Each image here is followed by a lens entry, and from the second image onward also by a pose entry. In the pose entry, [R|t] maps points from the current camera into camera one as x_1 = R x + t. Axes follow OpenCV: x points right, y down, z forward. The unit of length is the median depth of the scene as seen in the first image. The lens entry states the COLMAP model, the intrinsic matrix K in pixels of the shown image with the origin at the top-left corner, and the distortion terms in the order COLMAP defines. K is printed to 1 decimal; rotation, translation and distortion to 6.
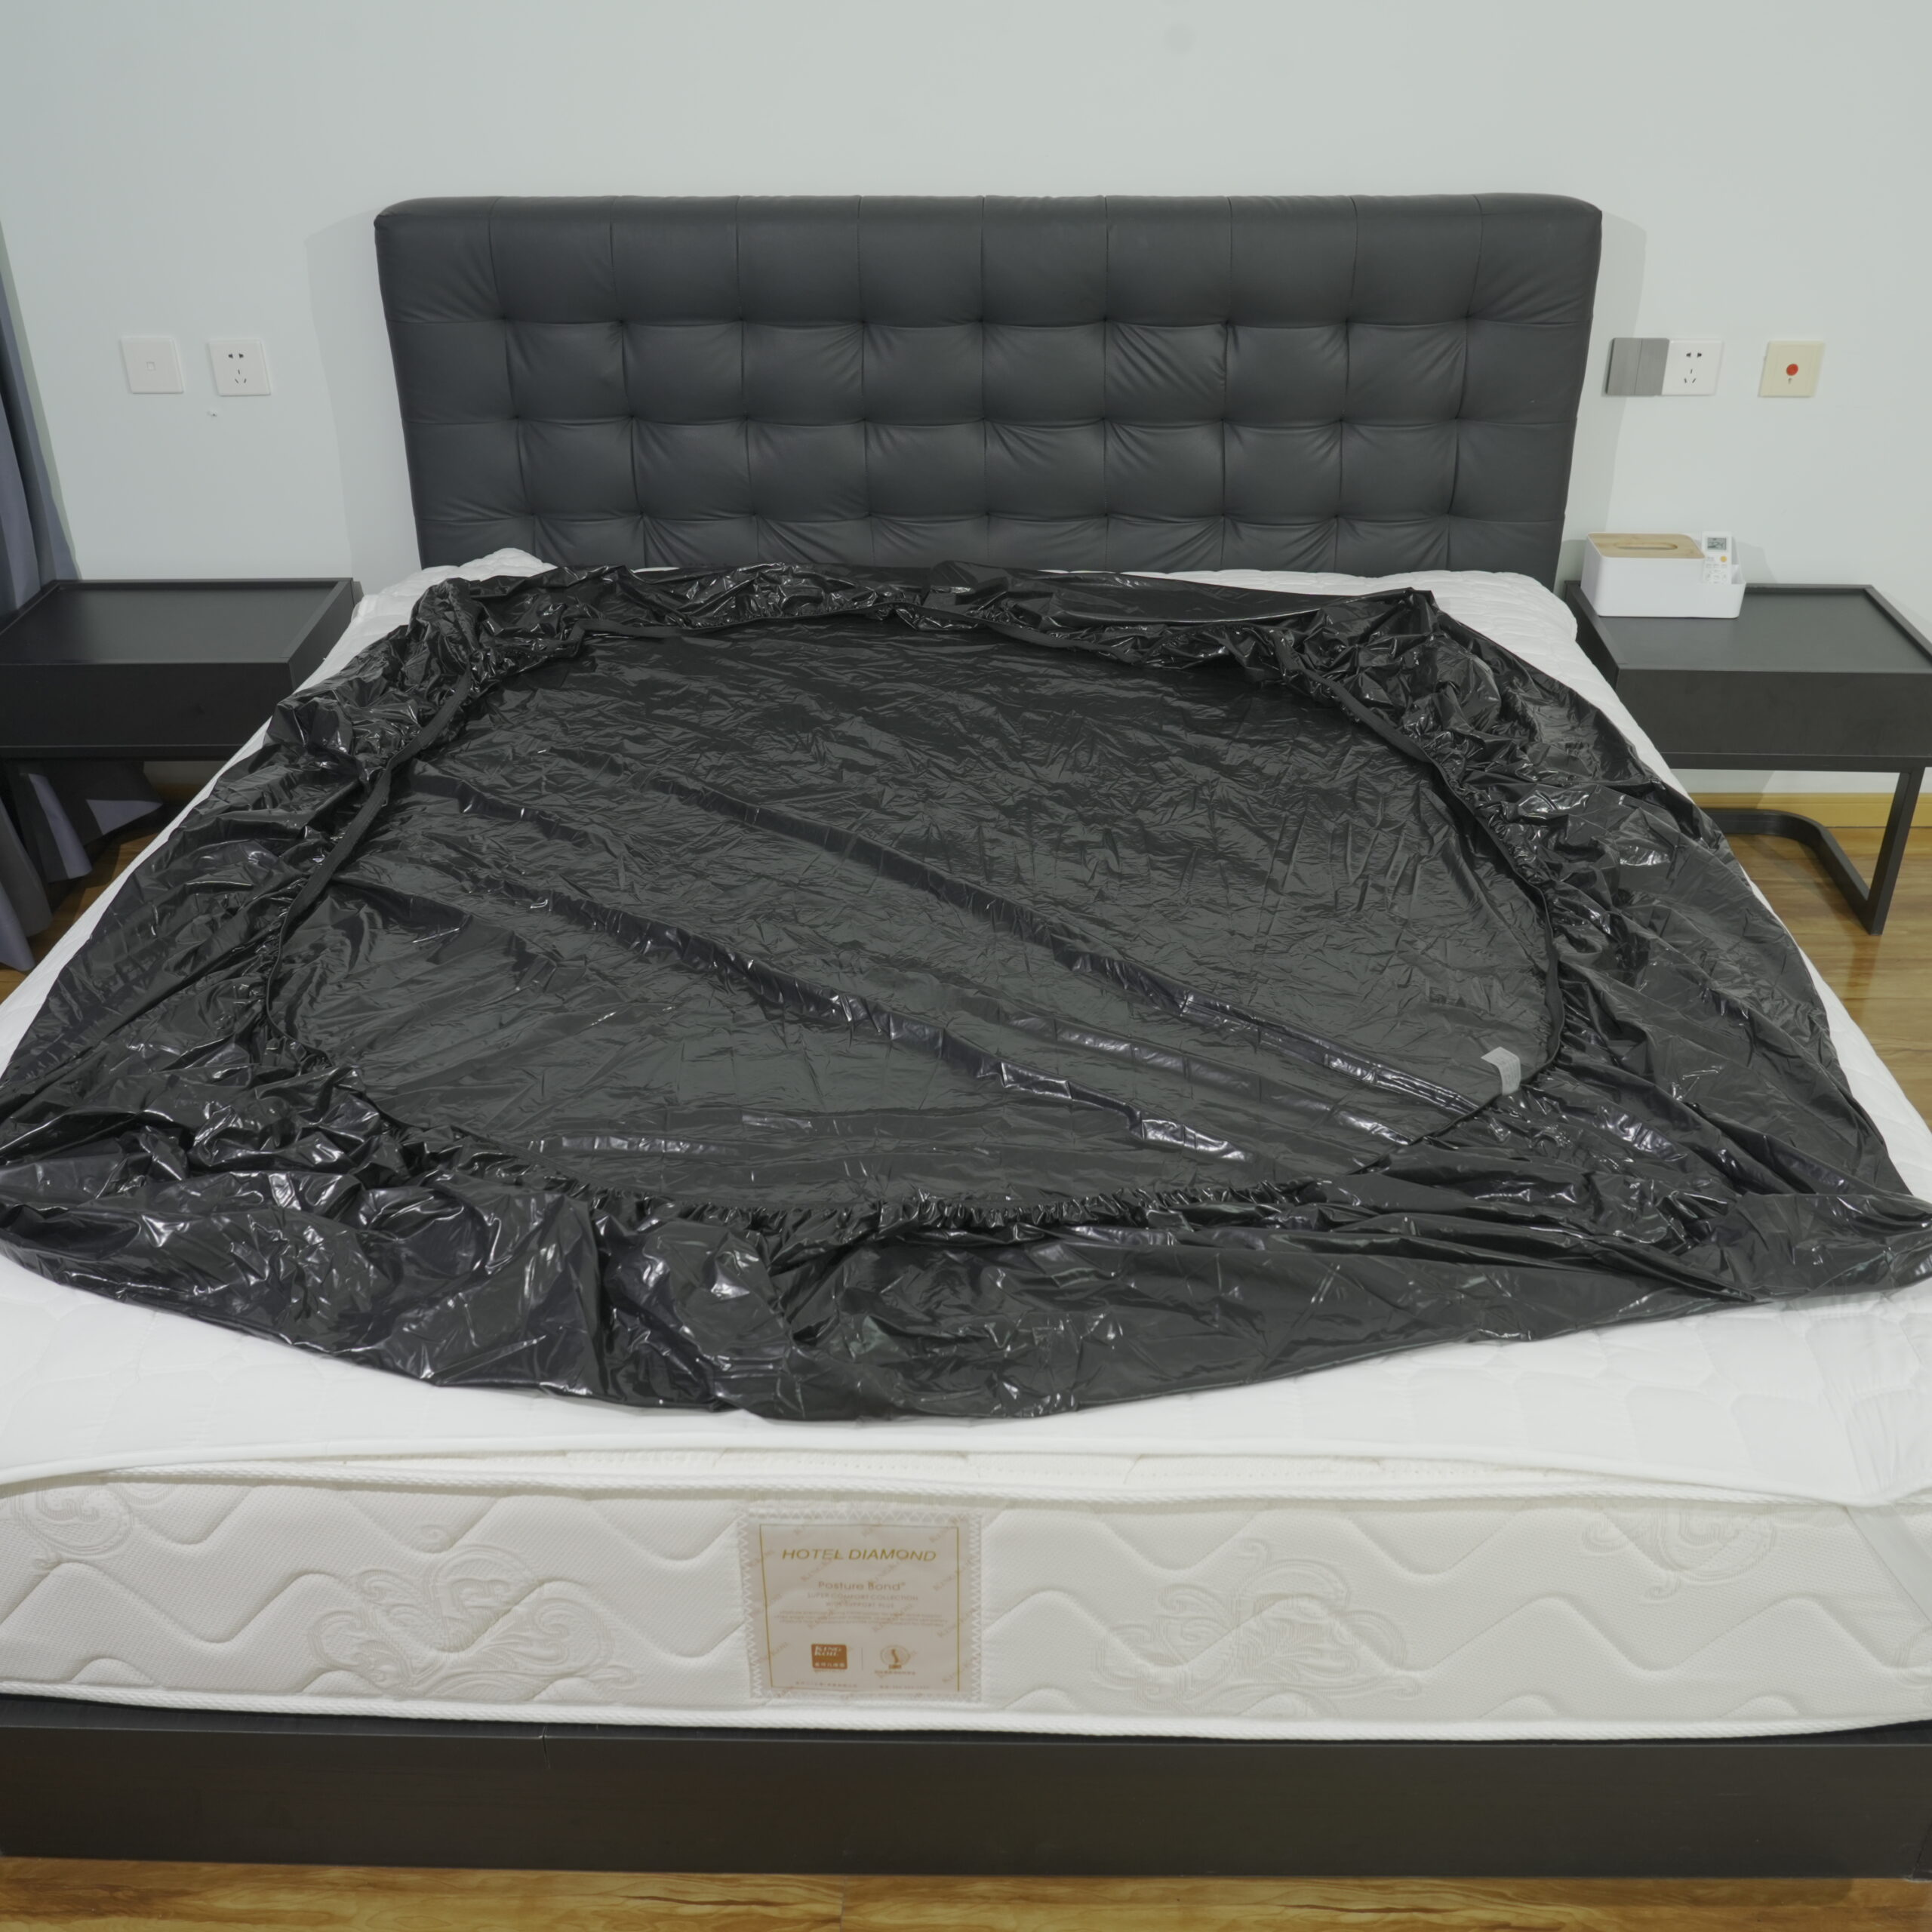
lens RADIAL K [[1926.3, 0, 969.2], [0, 1926.3, 1012.8], [0, 0, 1]] dist [-0.036311, 0.014665]
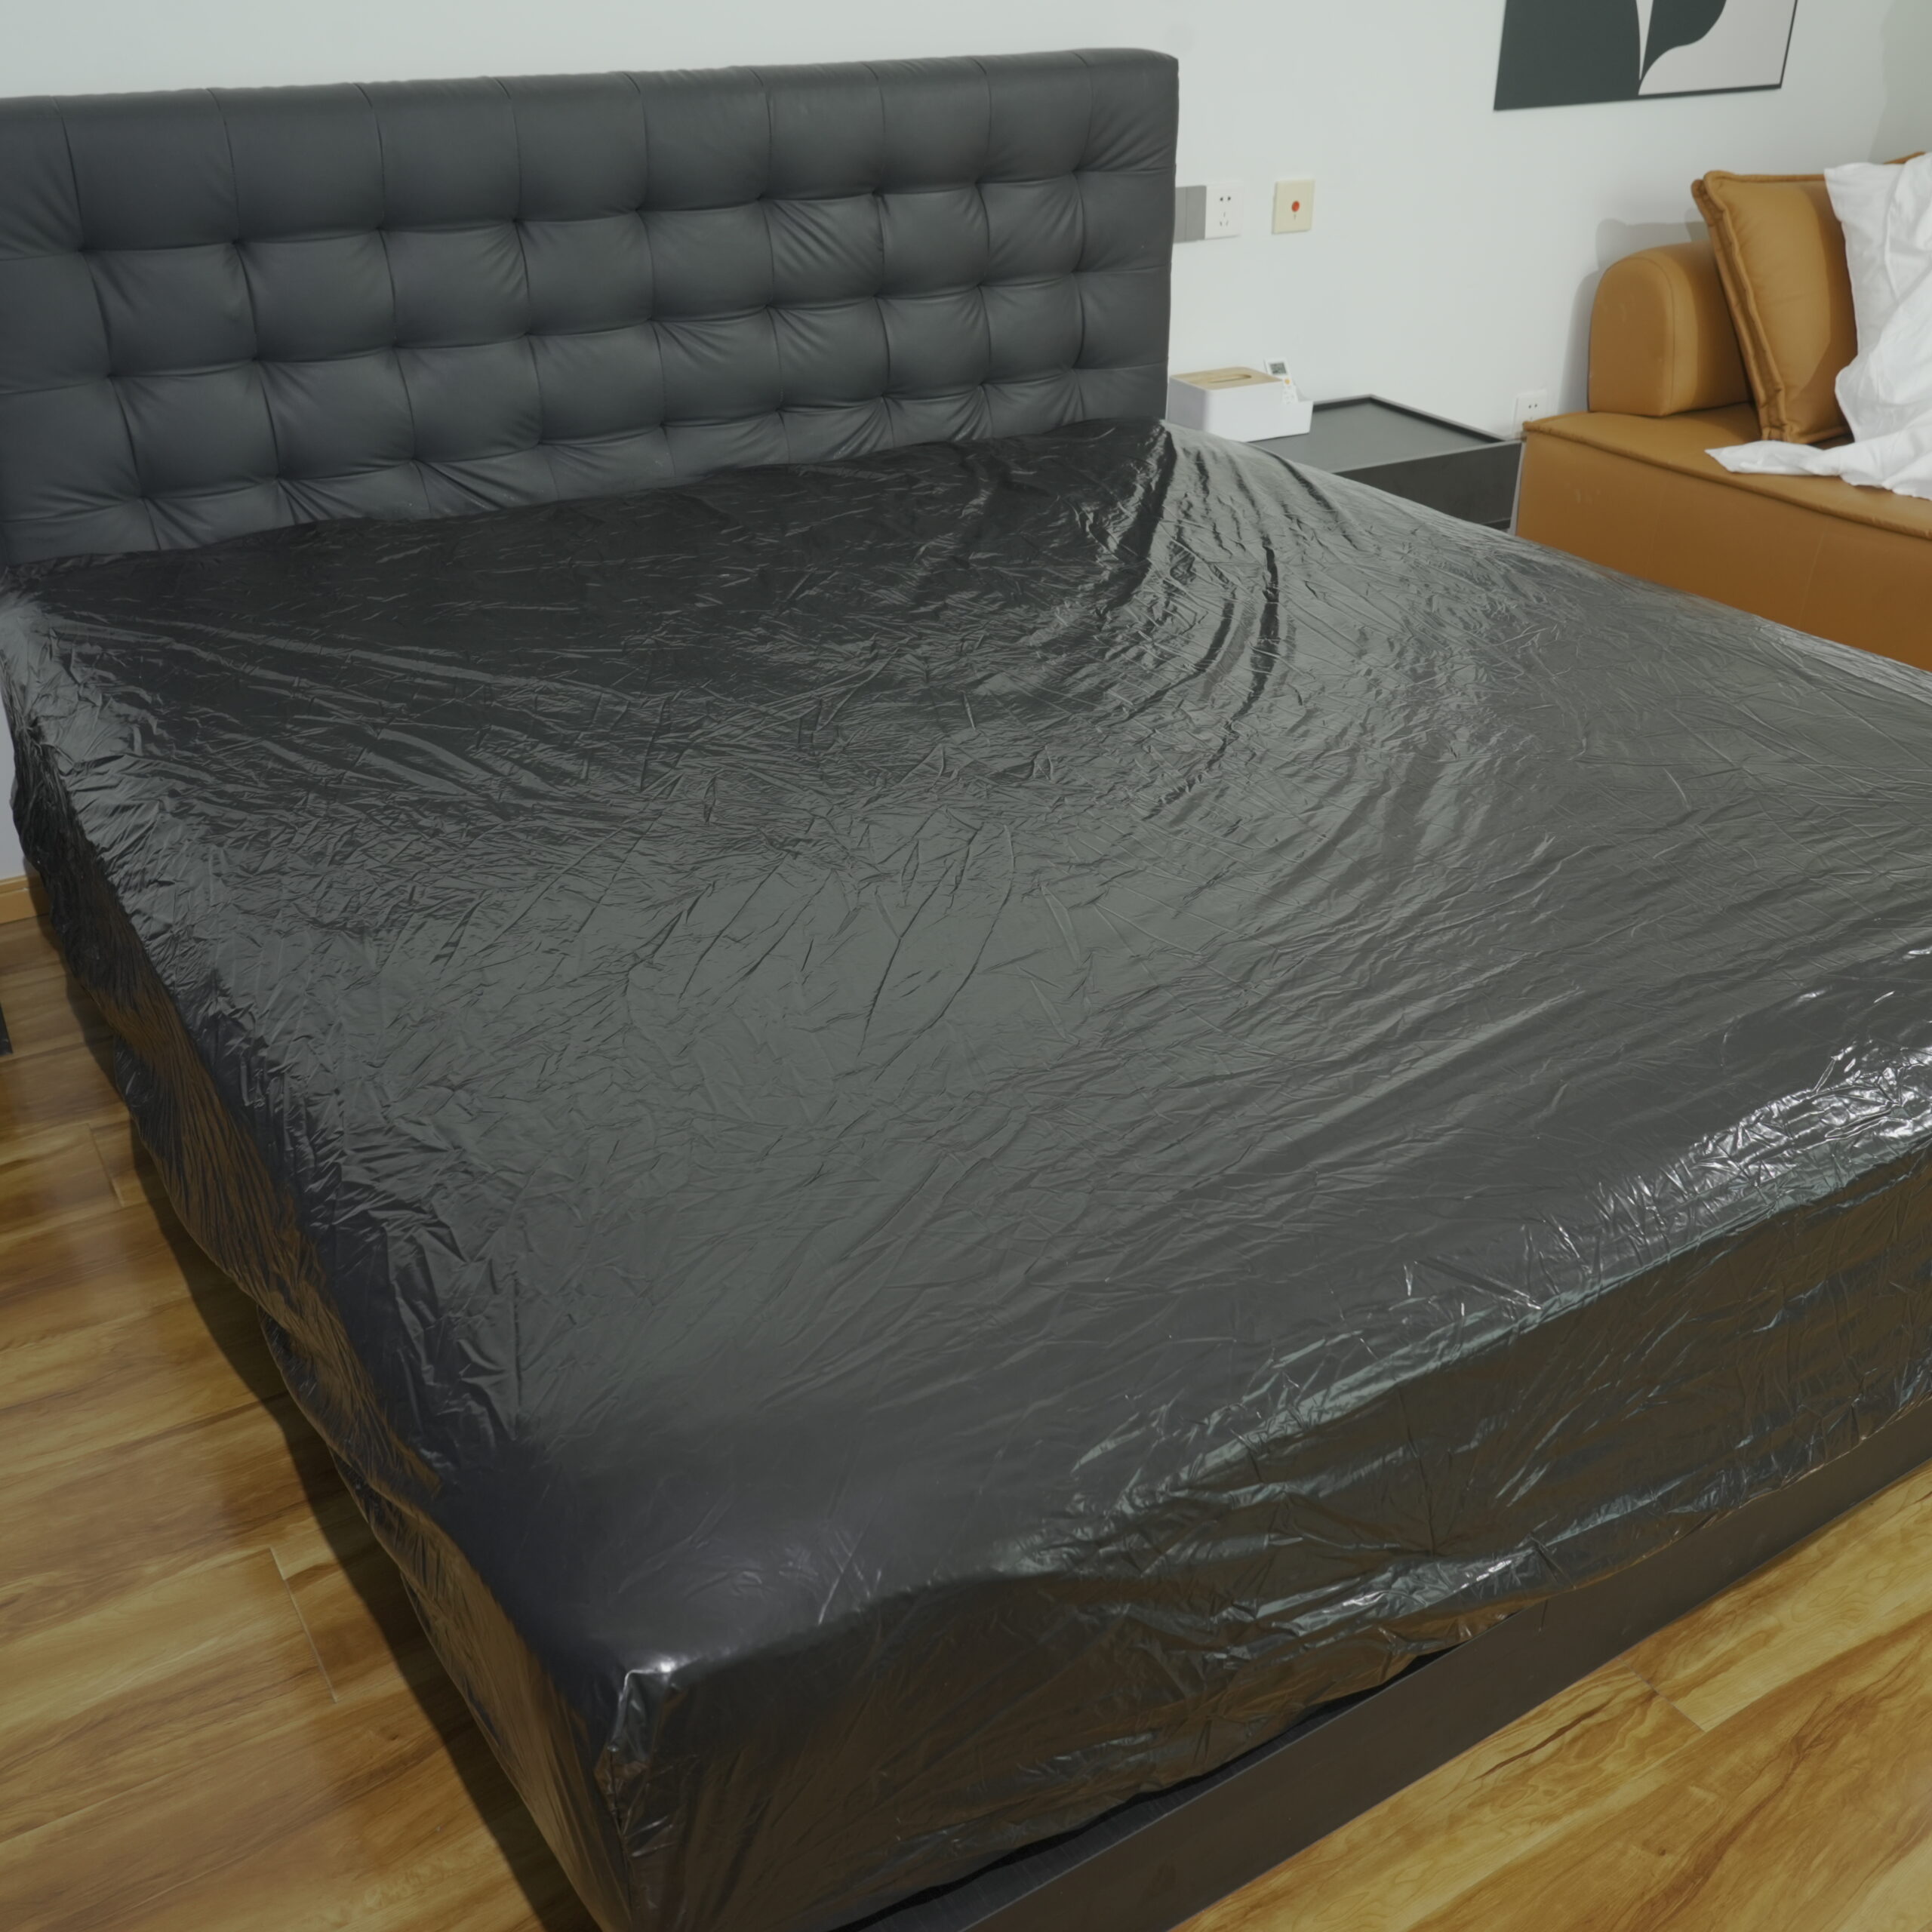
lens RADIAL K [[1926.3, 0, 969.2], [0, 1926.3, 1012.8], [0, 0, 1]] dist [-0.036311, 0.014665]
pose [[0.836484, -0.268180, 0.477885, -0.395445], [0.273149, 0.960058, 0.060649, -0.006038], [-0.475062, 0.079801, 0.876326, 0.155884]]
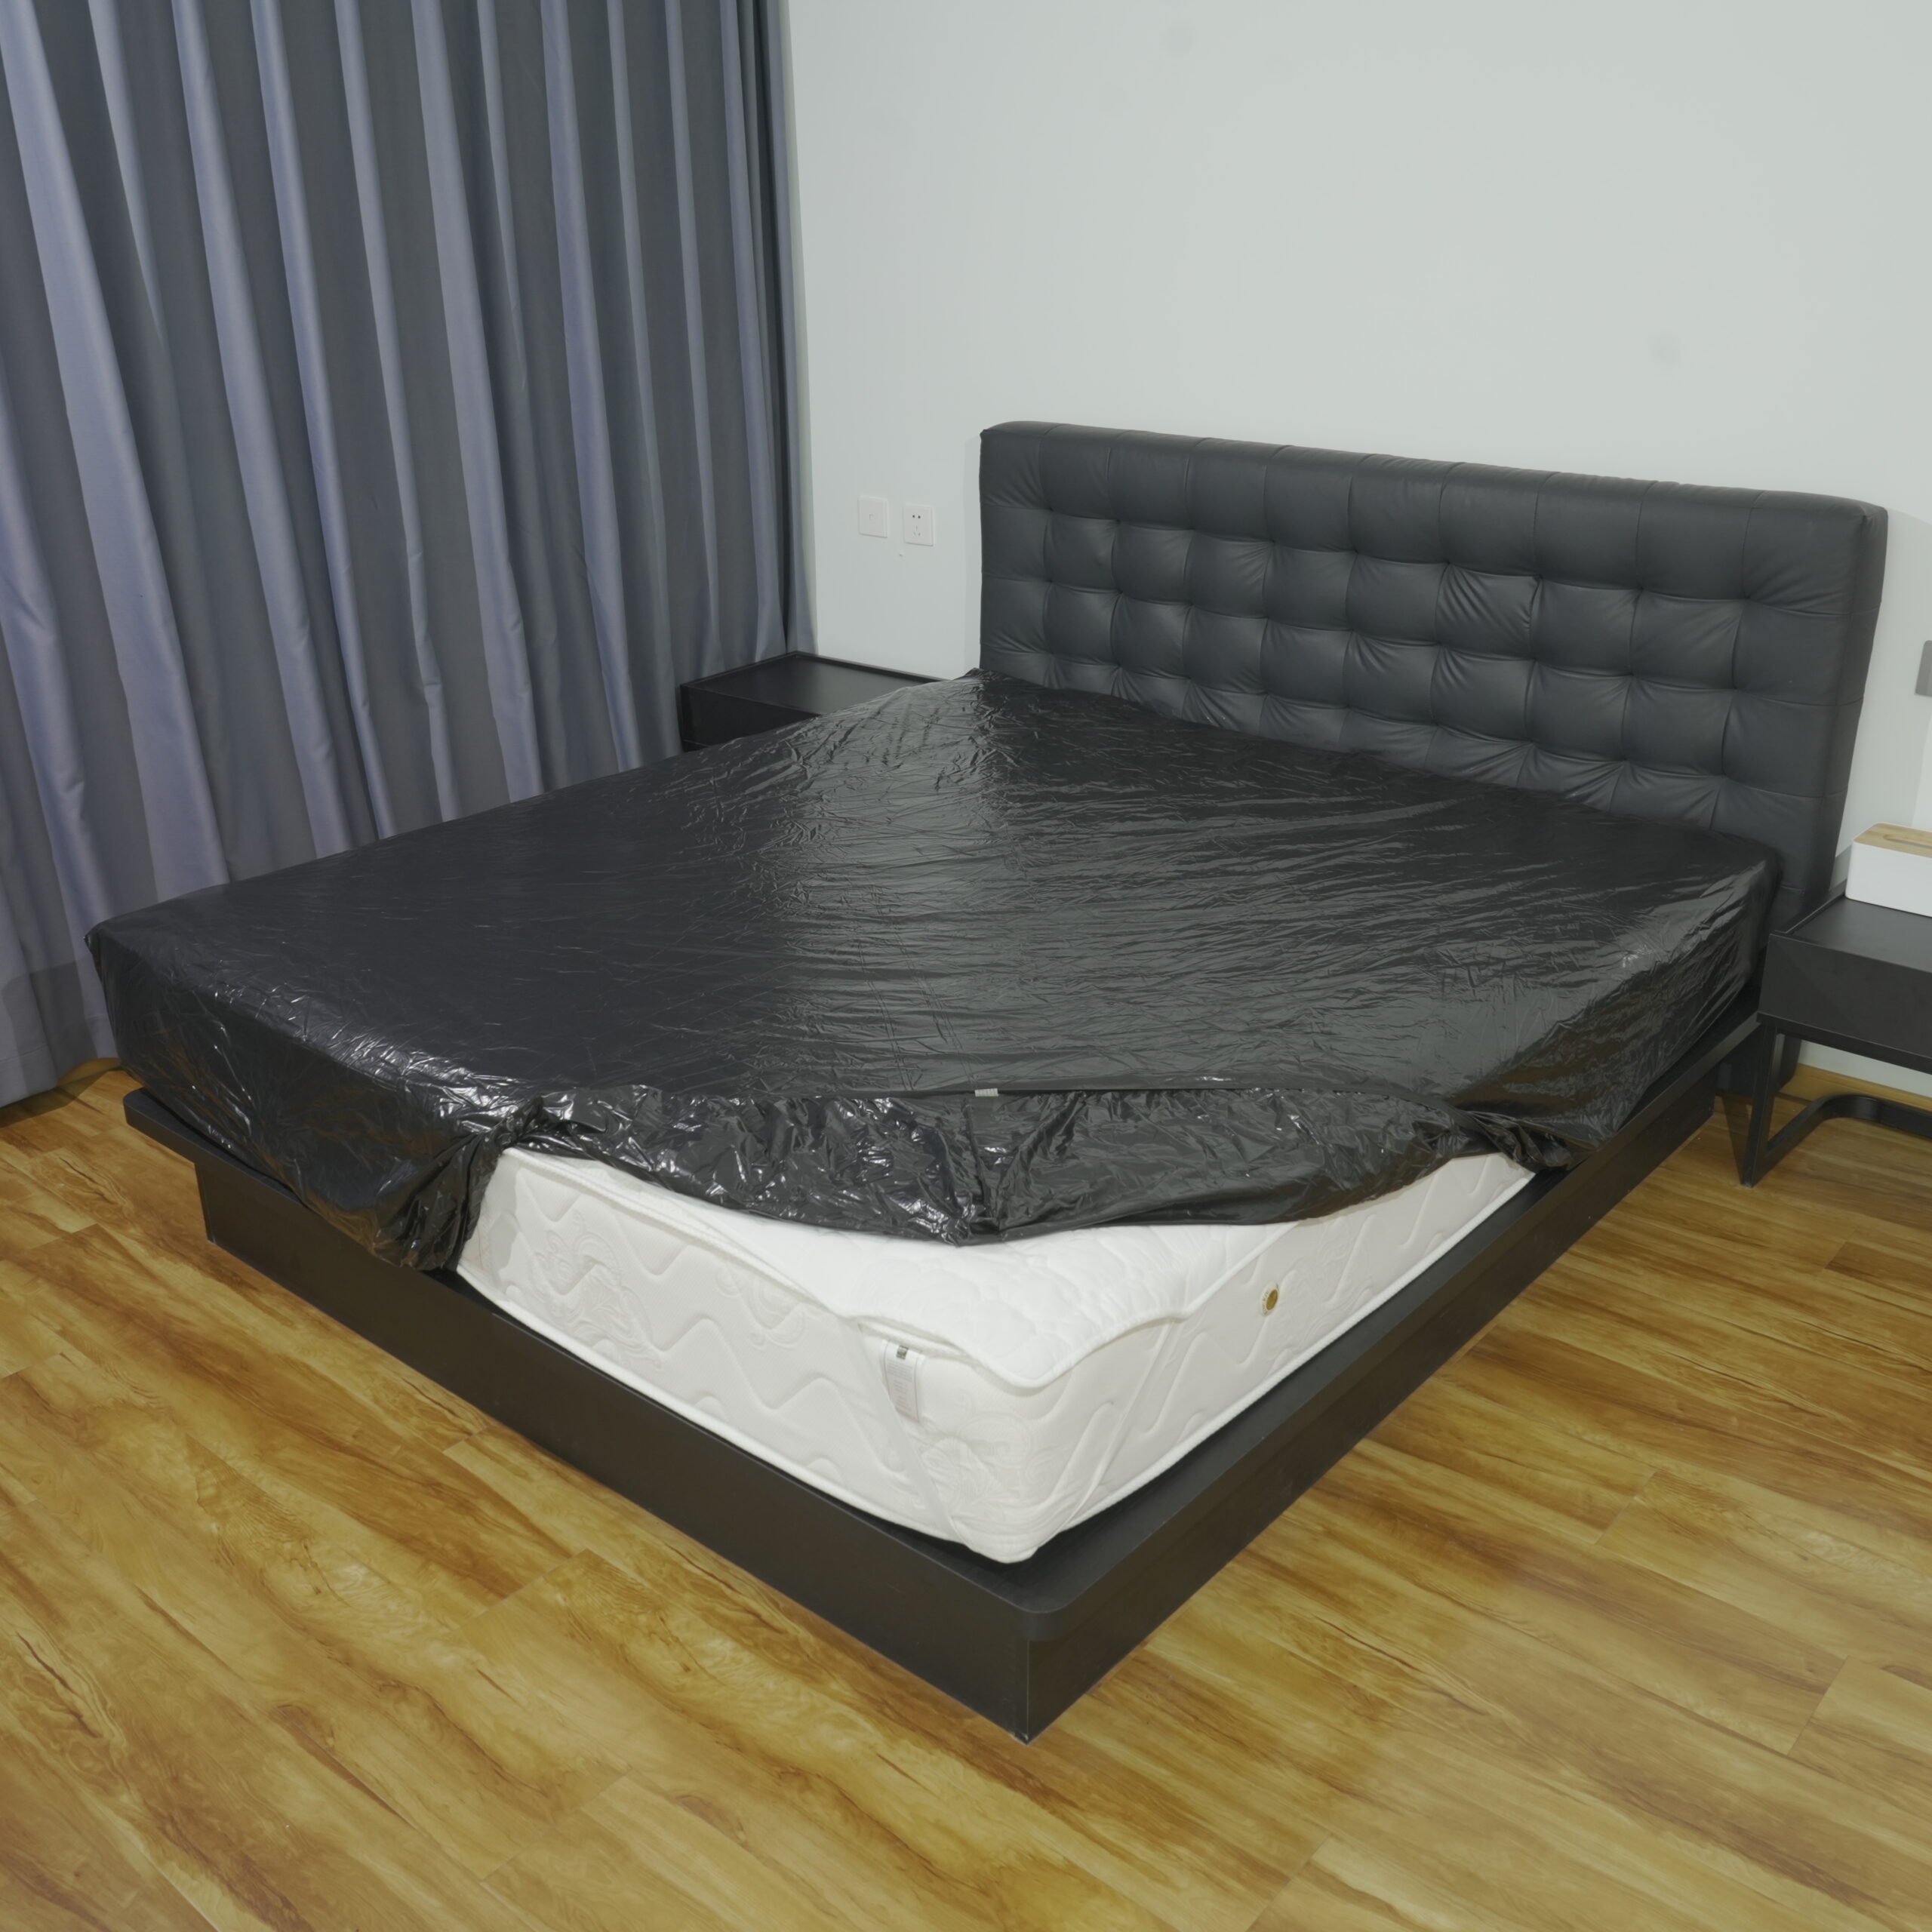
lens RADIAL K [[1926.3, 0, 969.2], [0, 1926.3, 1012.8], [0, 0, 1]] dist [-0.036311, 0.014665]
pose [[0.774749, 0.254459, -0.578804, 0.596686], [-0.317437, 0.948246, -0.008023, 0.009205], [0.546806, 0.189950, 0.815427, -0.084478]]
